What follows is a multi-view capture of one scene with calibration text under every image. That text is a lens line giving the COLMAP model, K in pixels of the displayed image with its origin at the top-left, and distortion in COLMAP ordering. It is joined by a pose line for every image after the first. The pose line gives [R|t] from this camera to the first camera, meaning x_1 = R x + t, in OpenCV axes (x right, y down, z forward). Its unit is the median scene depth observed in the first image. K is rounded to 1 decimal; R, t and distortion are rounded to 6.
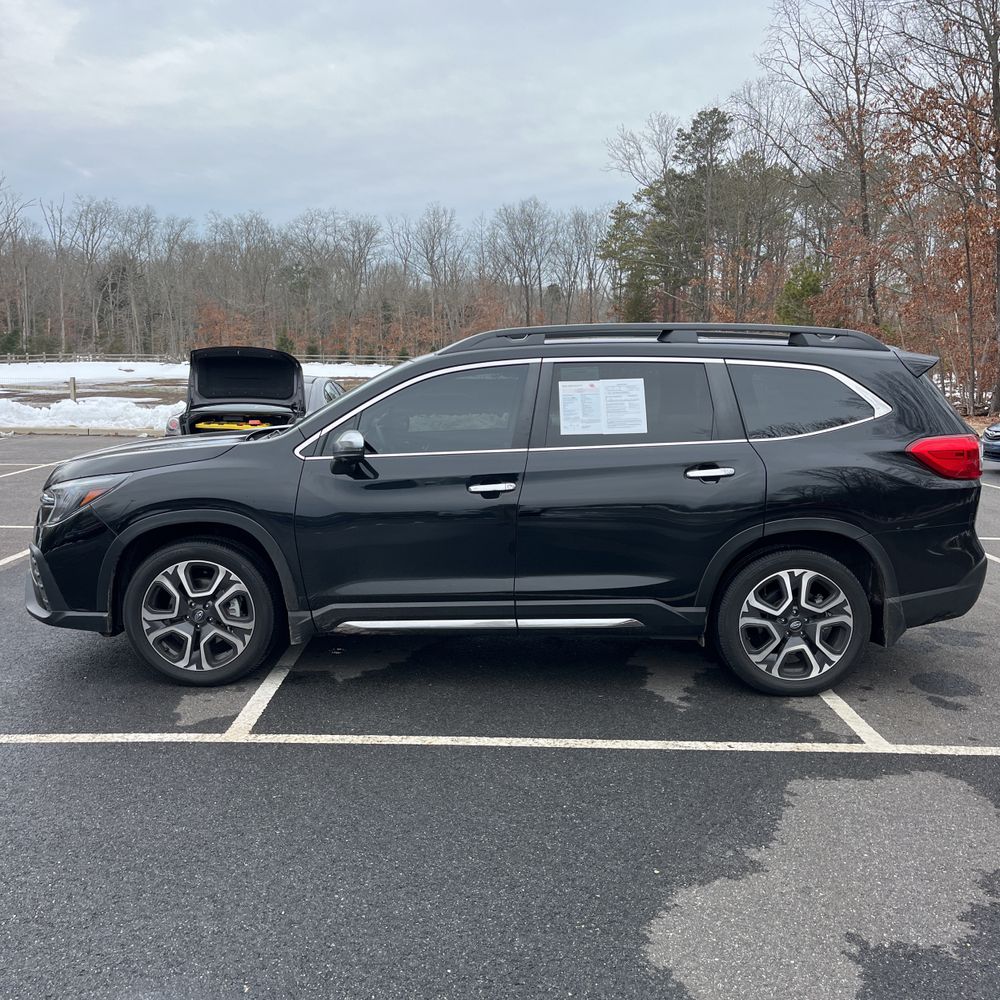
lens RADIAL K [[1004.5, 0, 500.9], [0, 1004.5, 493.7], [0, 0, 1]] dist [0.027994, 0.000000]
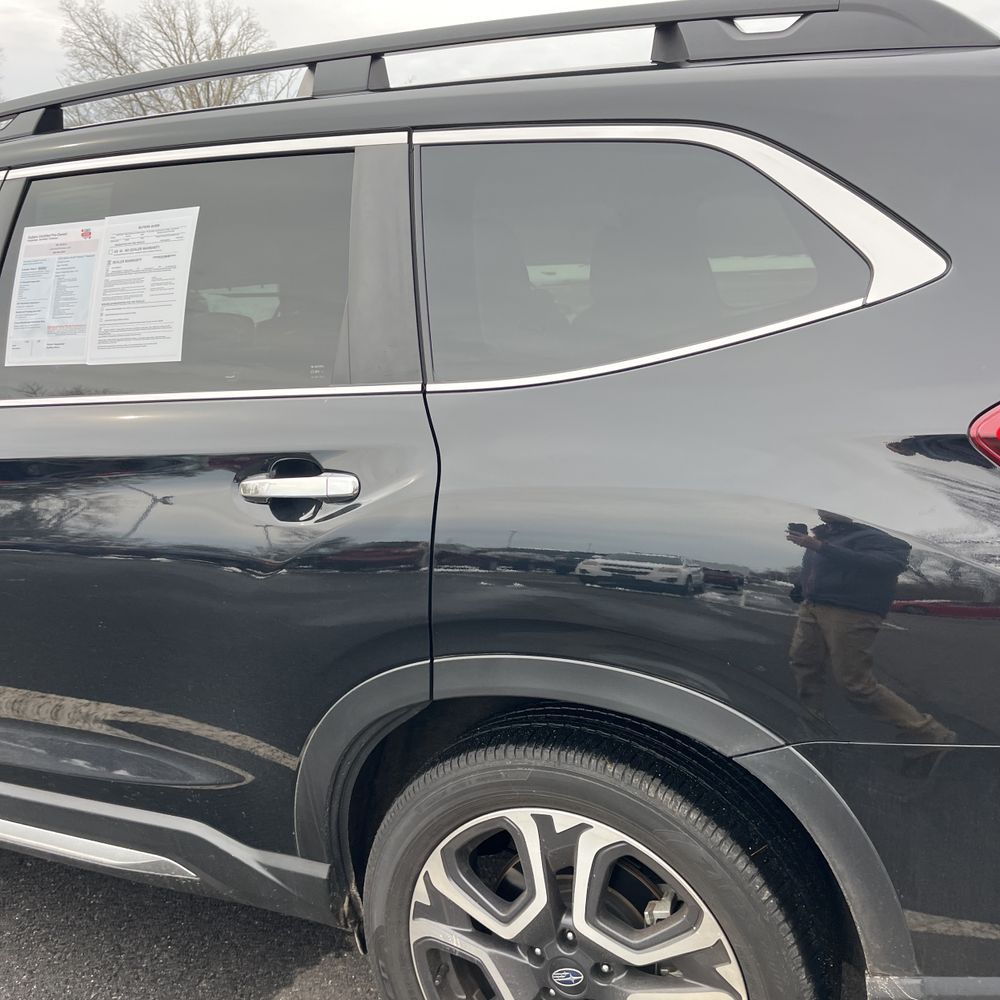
lens RADIAL K [[1004.5, 0, 502.4], [0, 1004.5, 492.5], [0, 0, 1]] dist [0.027994, 0.000000]
pose [[0.907147, 0.052623, -0.417510, 0.398936], [-0.011607, 0.994902, 0.100179, -0.051529], [0.420653, -0.086031, 0.903133, 0.722479]]
